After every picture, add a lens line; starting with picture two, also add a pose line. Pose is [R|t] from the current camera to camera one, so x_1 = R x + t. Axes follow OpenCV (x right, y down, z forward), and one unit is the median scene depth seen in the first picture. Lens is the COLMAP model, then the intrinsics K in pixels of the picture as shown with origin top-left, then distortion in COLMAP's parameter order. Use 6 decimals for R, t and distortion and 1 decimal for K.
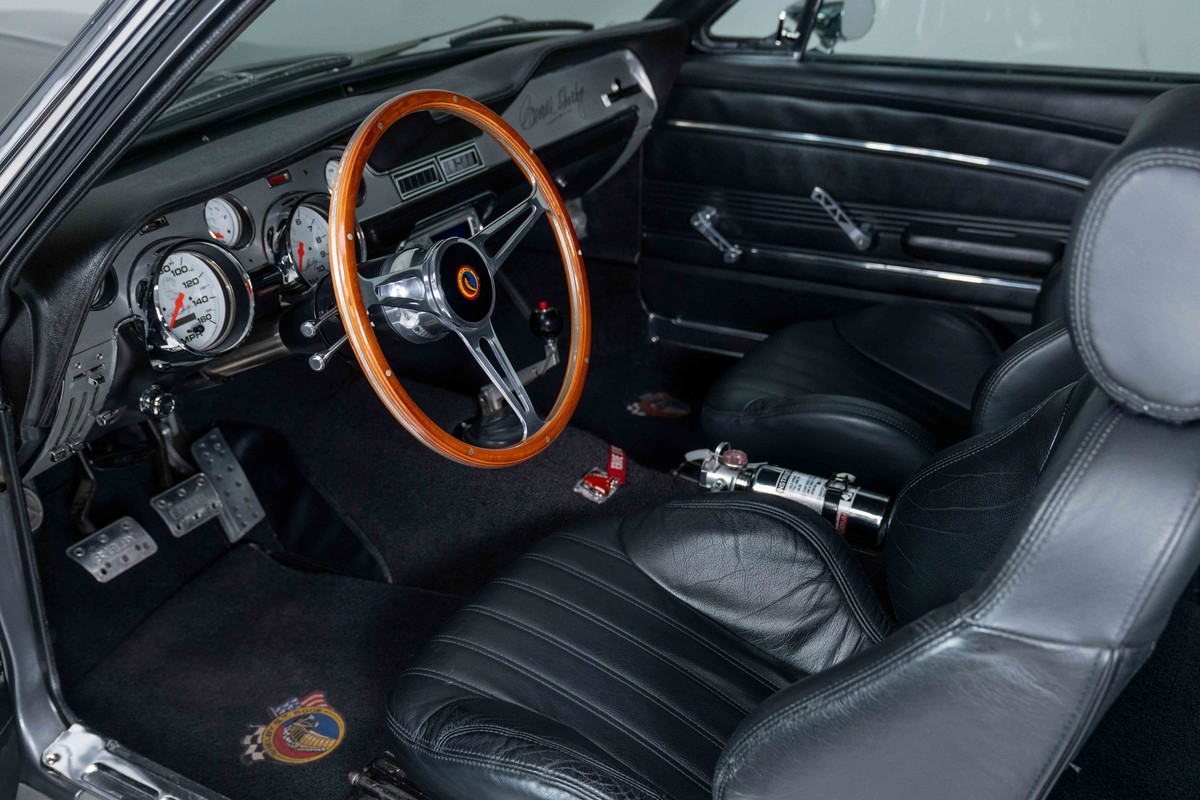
lens RADIAL K [[1207.2, 0, 600.8], [0, 1207.2, 458.9], [0, 0, 1]] dist [-0.013622, 0.009245]
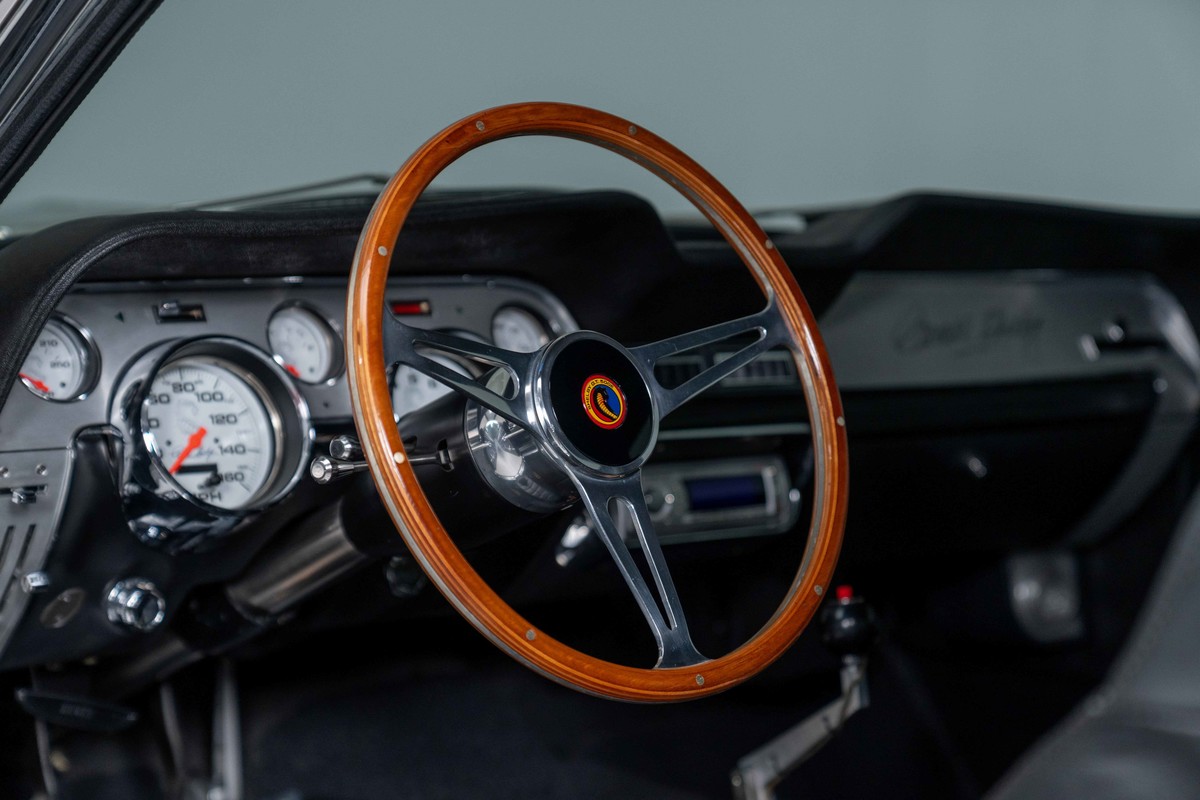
lens RADIAL K [[2499.7, 0, 600.0], [0, 2499.7, 400.0], [0, 0, 1]] dist [0.050120, 0.349195]
pose [[0.937056, 0.052679, -0.345182, 0.278129], [-0.185920, 0.912046, -0.365522, 0.269884], [0.295567, 0.406691, 0.864432, -0.072774]]
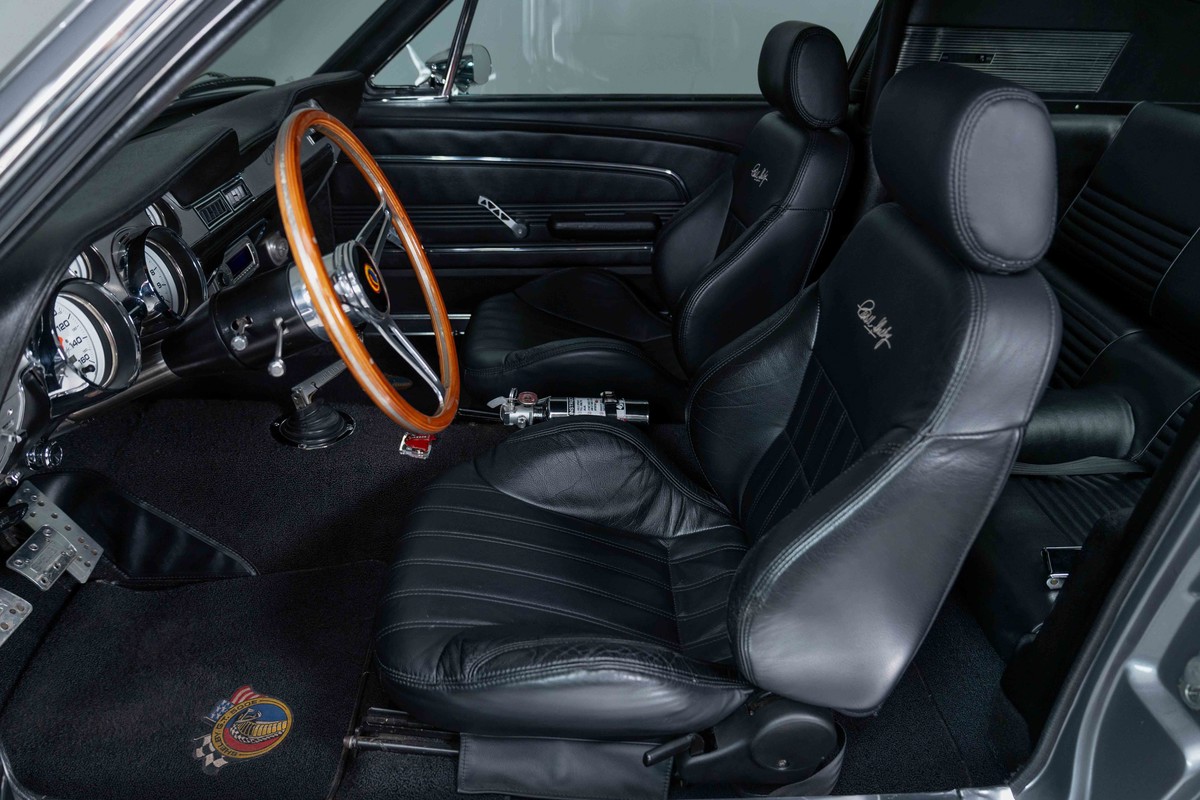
lens RADIAL K [[864.3, 0, 602.6], [0, 864.3, 413.3], [0, 0, 1]] dist [-0.027904, 0.009106]
pose [[0.855808, -0.214538, 0.470708, -0.289131], [0.217924, 0.974781, 0.048070, -0.012987], [-0.469150, 0.061440, 0.880978, 0.170976]]
